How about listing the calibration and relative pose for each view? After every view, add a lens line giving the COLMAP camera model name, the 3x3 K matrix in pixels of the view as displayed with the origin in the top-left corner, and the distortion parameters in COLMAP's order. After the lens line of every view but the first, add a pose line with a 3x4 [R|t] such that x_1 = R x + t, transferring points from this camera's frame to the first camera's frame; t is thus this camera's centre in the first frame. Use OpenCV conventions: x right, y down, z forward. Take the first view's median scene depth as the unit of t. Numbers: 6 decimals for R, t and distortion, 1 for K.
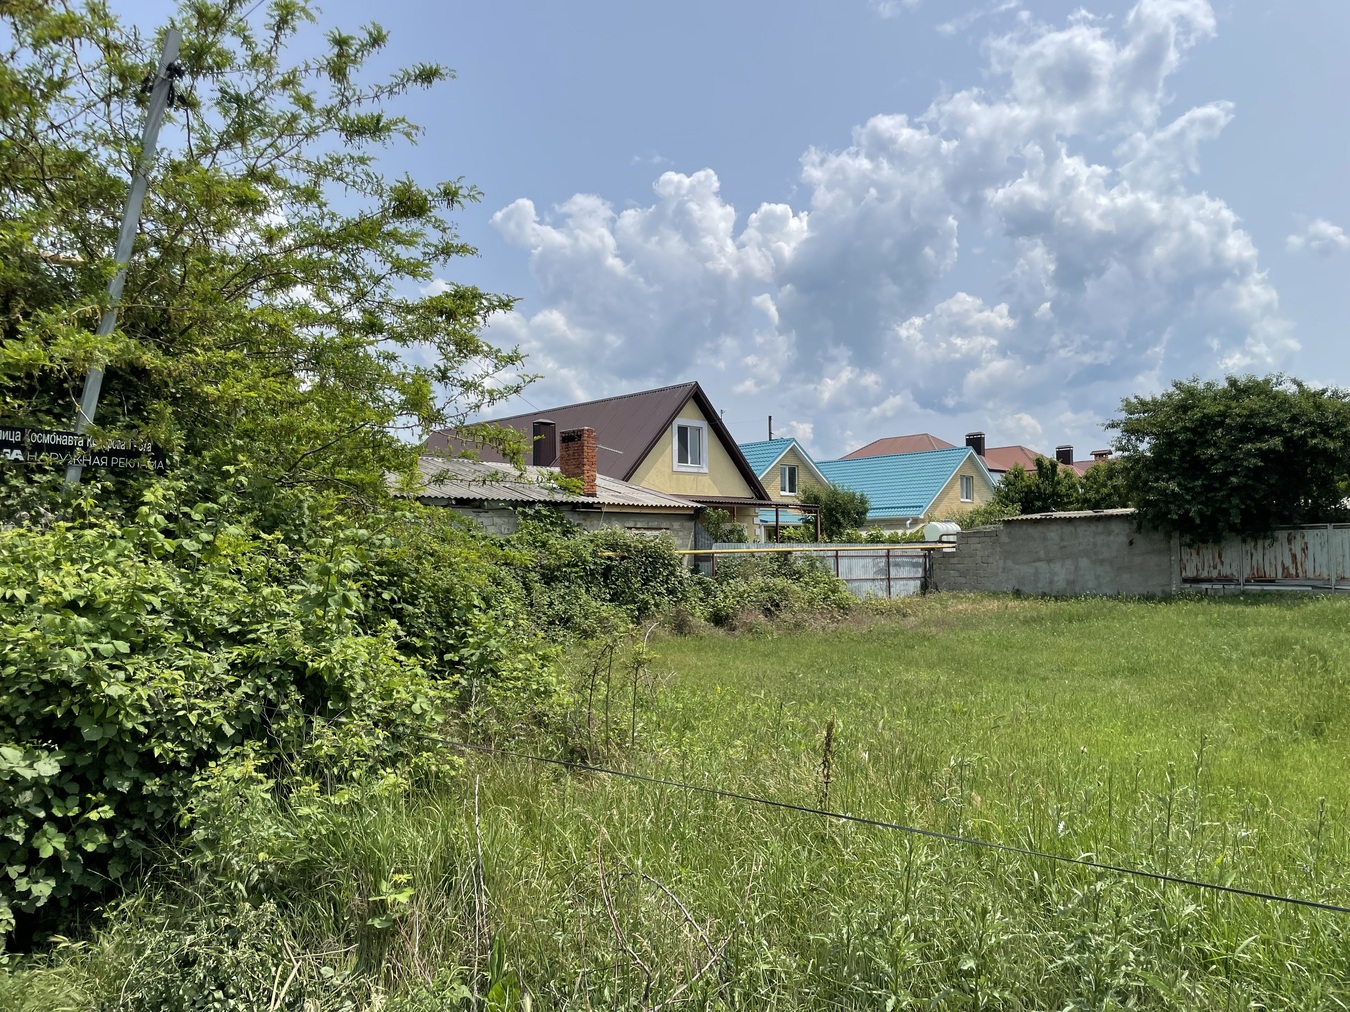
lens RADIAL K [[1023.1, 0, 676.9], [0, 1023.1, 515.5], [0, 0, 1]] dist [0.088287, -0.117558]
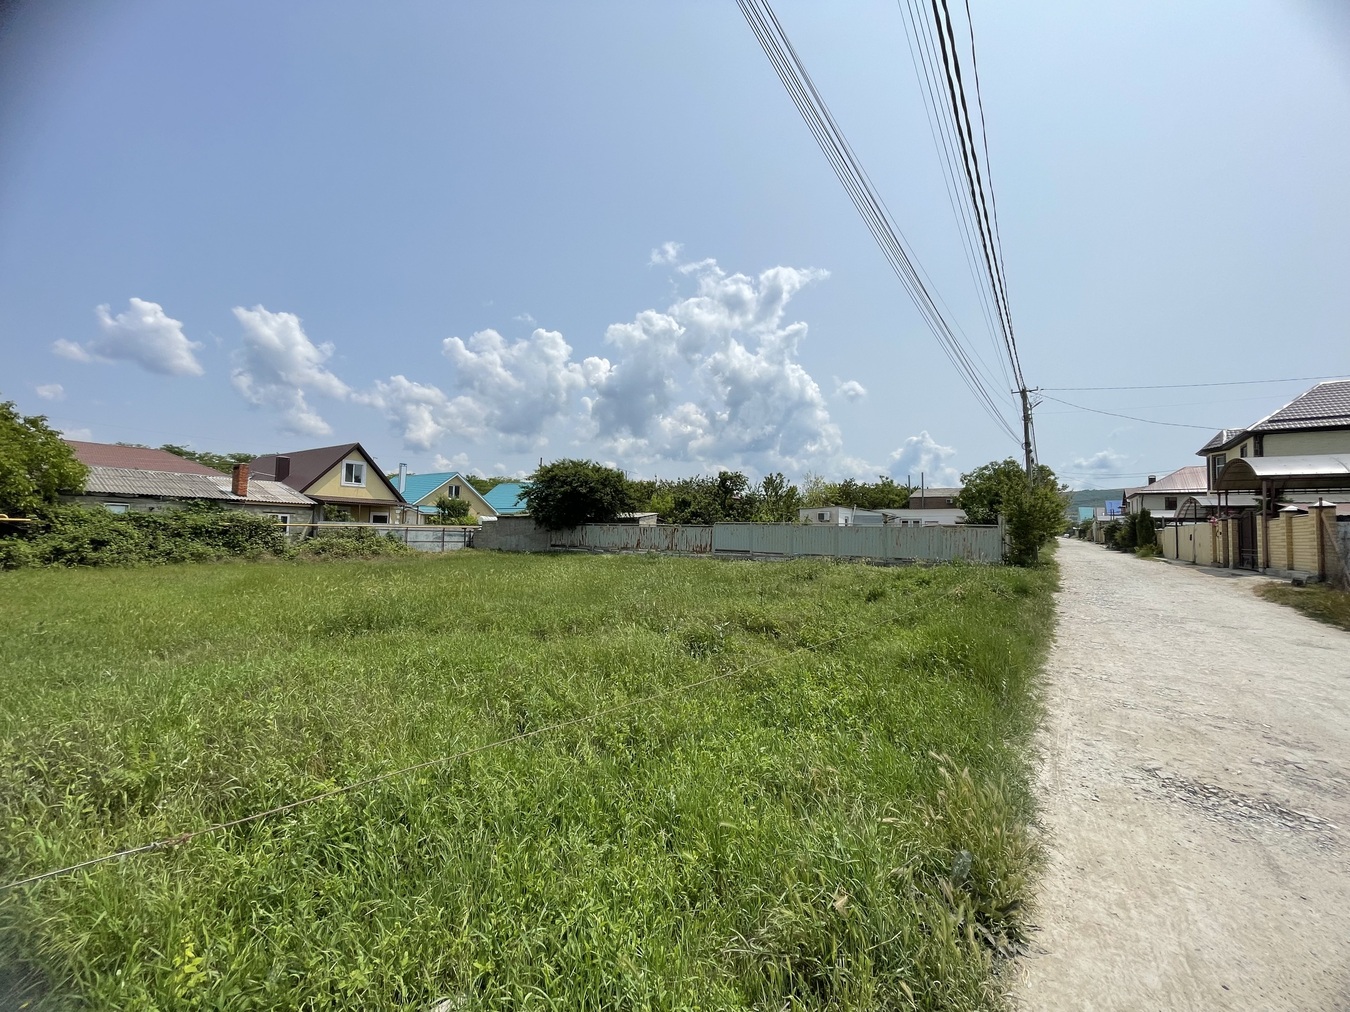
lens RADIAL K [[537.2, 0, 671.6], [0, 537.2, 517.0], [0, 0, 1]] dist [-0.007006, 0.000089]
pose [[0.975913, 0.044568, 0.213560, 0.341963], [-0.046942, 0.998879, 0.006054, -0.014736], [-0.213051, -0.015933, 0.976911, -0.161955]]
